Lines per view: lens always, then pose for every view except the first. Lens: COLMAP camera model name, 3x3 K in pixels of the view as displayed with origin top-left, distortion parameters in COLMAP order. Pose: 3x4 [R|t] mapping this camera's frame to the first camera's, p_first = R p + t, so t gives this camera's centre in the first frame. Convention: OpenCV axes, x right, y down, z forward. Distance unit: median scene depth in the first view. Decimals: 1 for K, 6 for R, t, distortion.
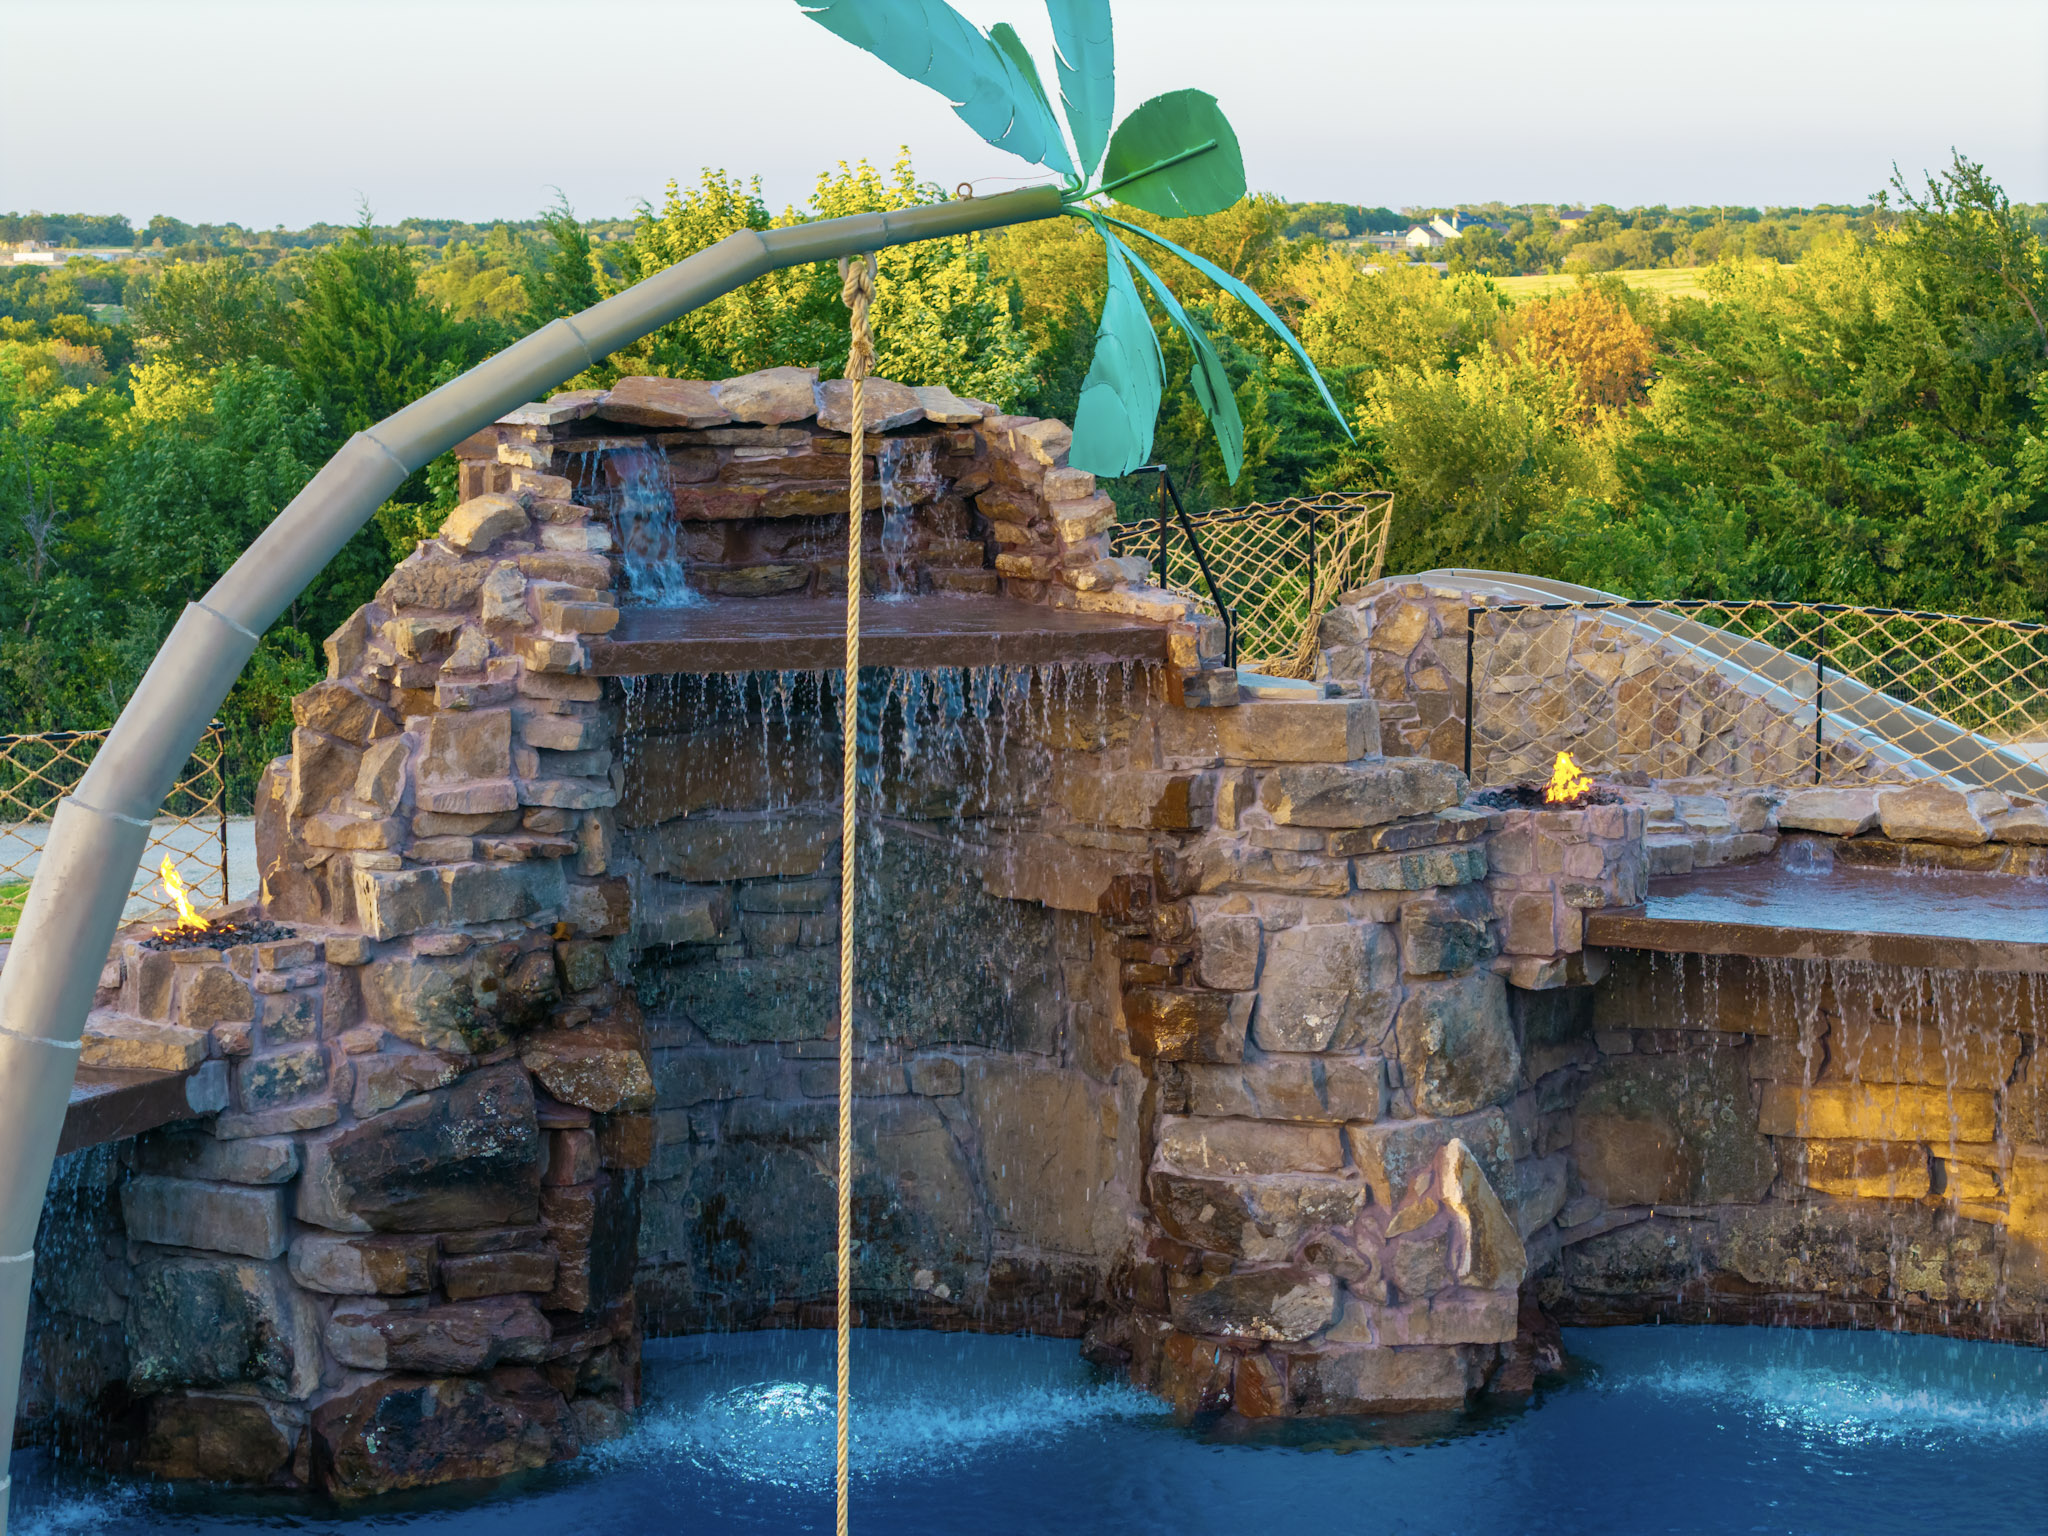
lens RADIAL K [[4193.6, 0, 1024.0], [0, 4193.6, 768.0], [0, 0, 1]] dist [-0.124725, -0.383163]
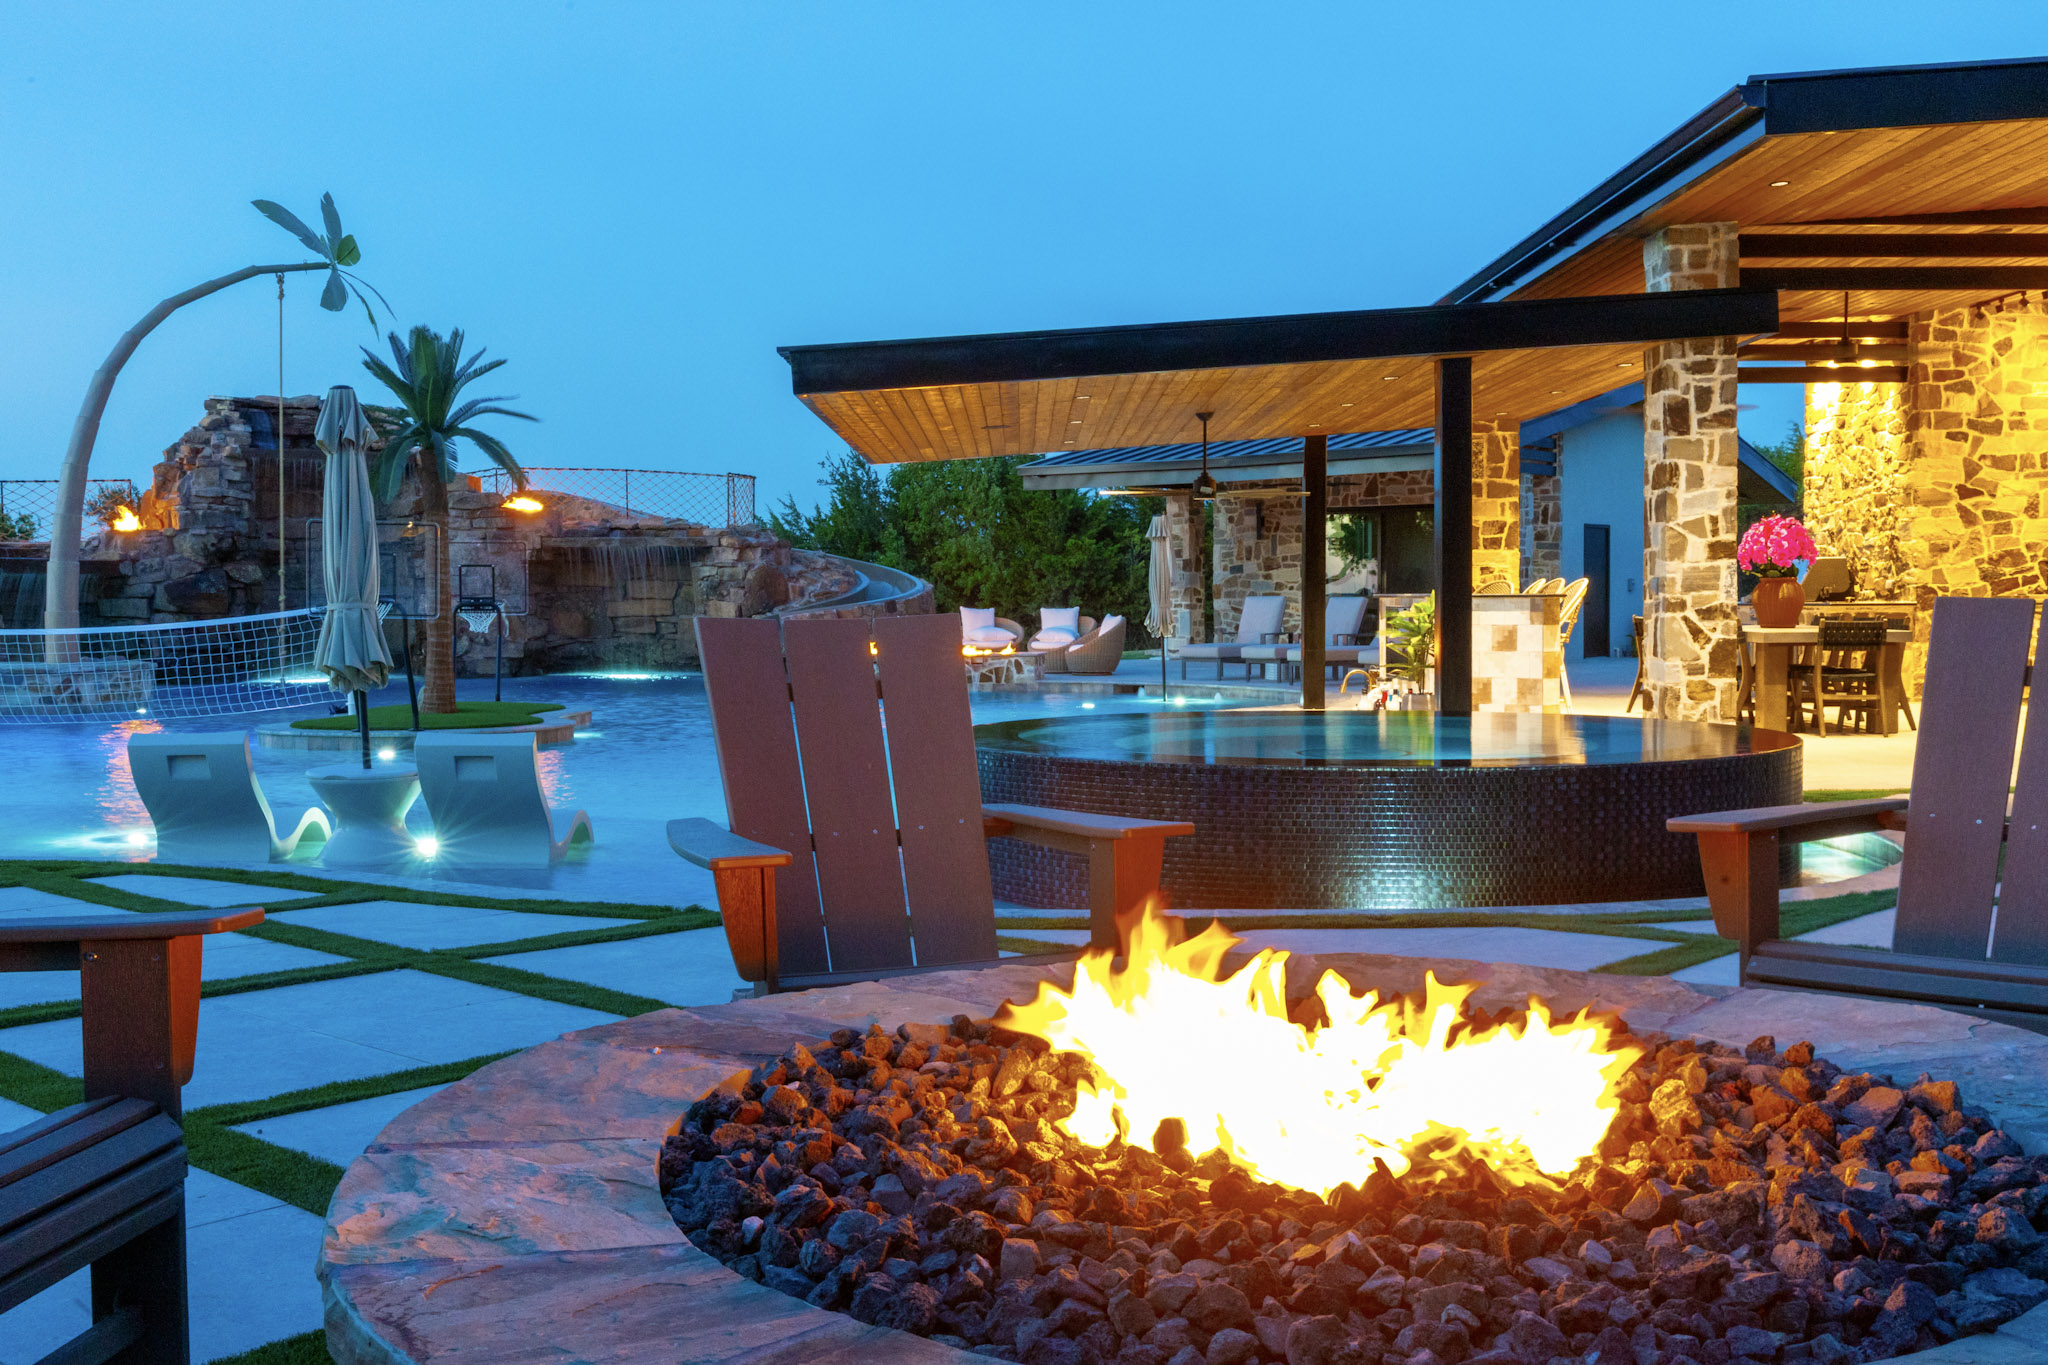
lens RADIAL K [[2009.4, 0, 1031.6], [0, 2009.4, 686.6], [0, 0, 1]] dist [-0.000473, 0.005024]
pose [[0.973298, -0.013365, 0.229157, 0.148049], [0.030593, 0.996950, -0.071792, 0.300923], [-0.227499, 0.076885, 0.970738, -0.760511]]
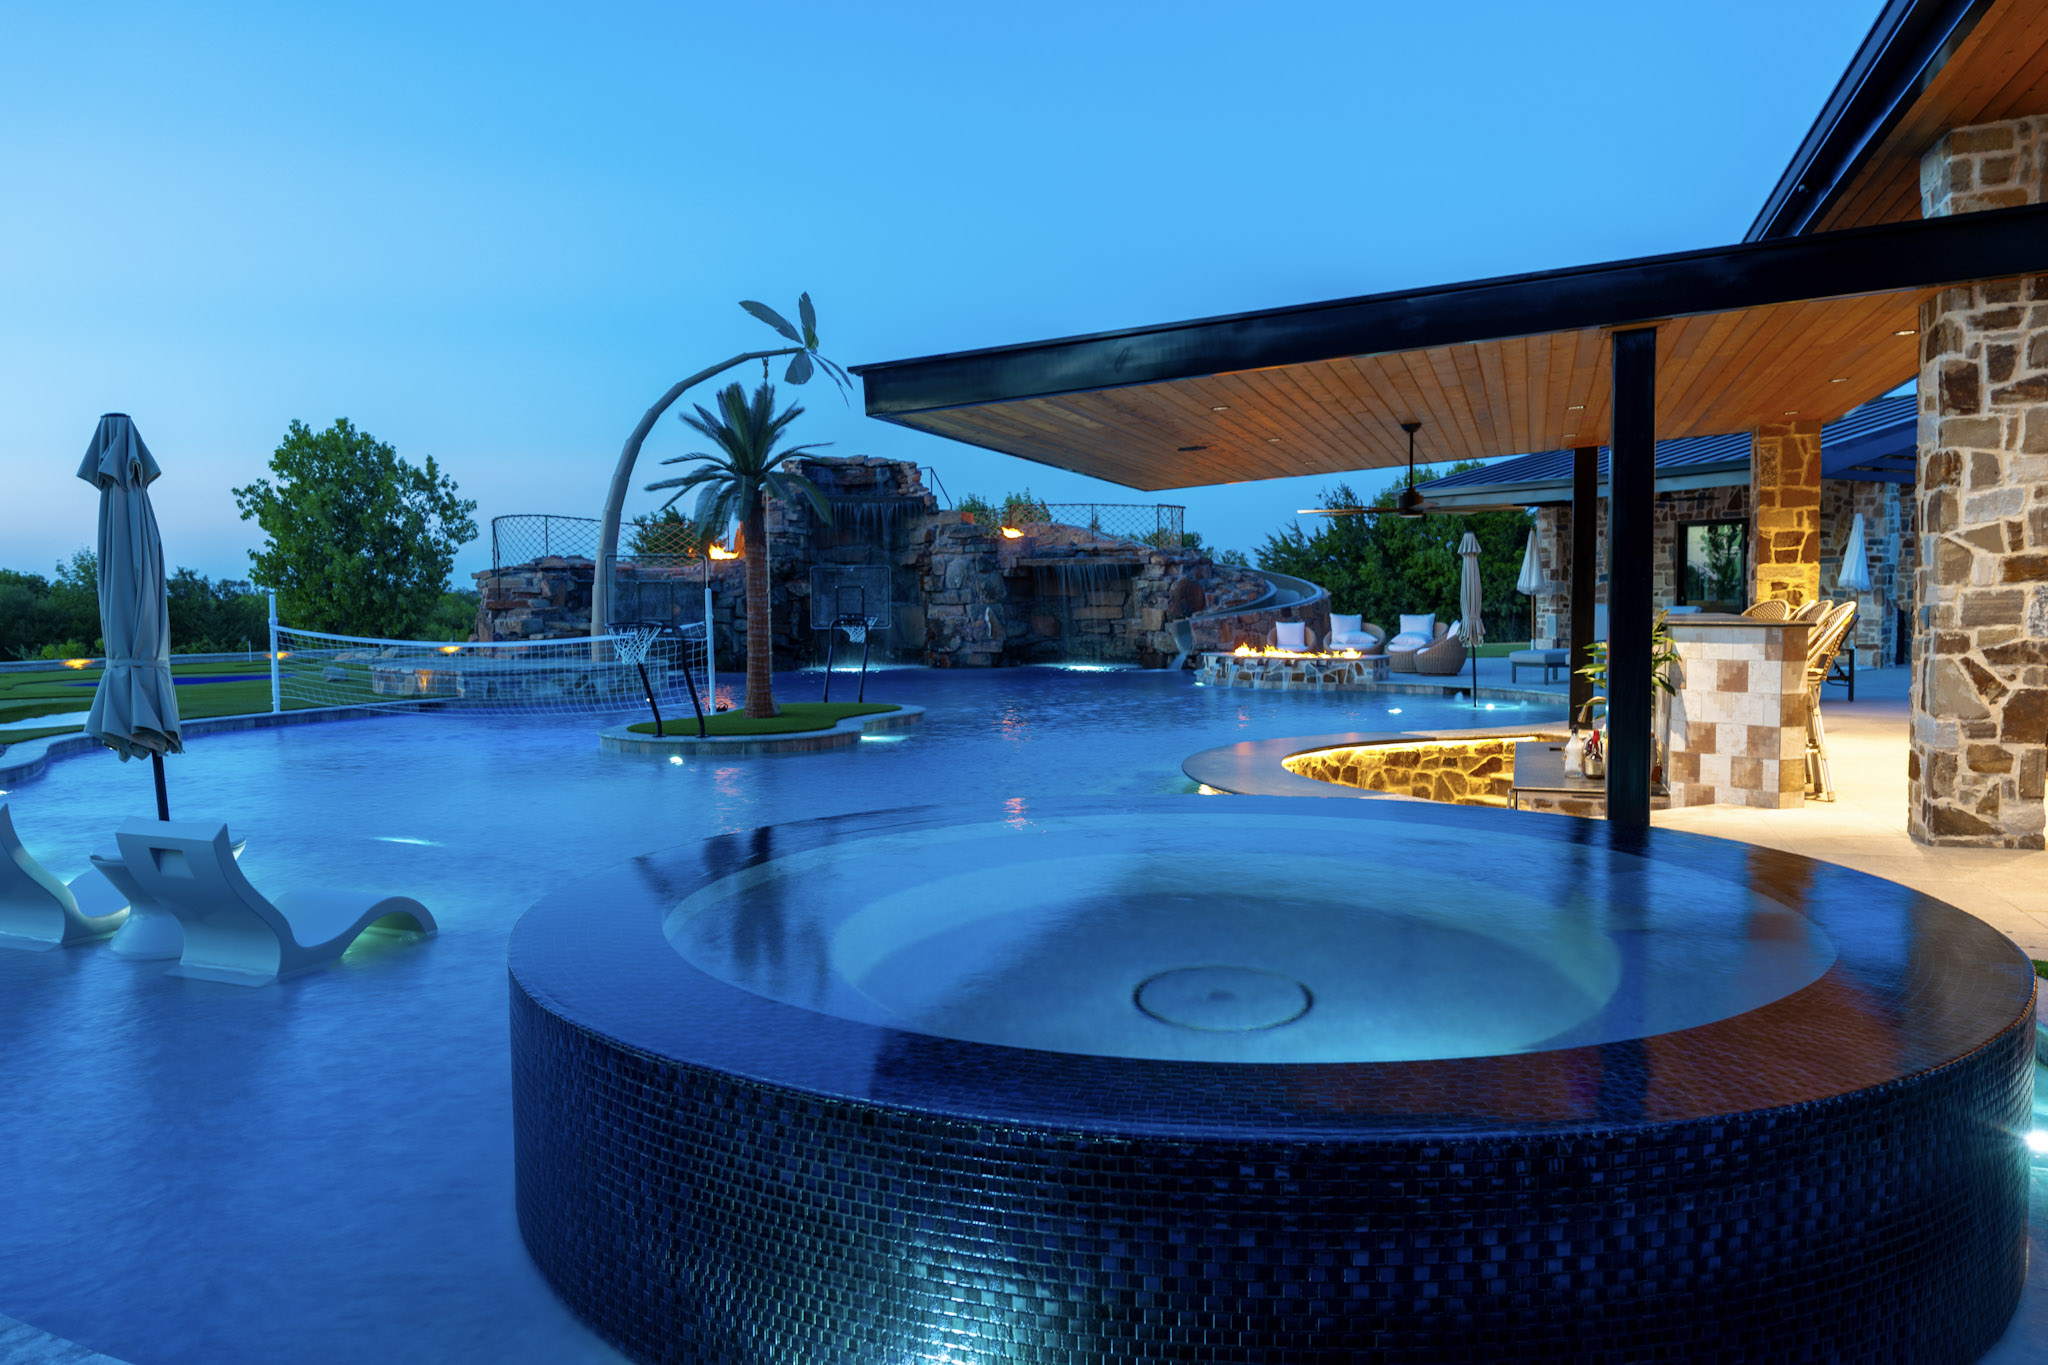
lens RADIAL K [[1412.7, 0, 1025.7], [0, 1412.7, 689.4], [0, 0, 1]] dist [0.001292, -0.004675]
pose [[0.993494, -0.002423, -0.113862, 0.322949], [-0.003684, 0.998567, -0.053395, 0.263066], [0.113828, 0.053467, 0.992061, -0.533765]]
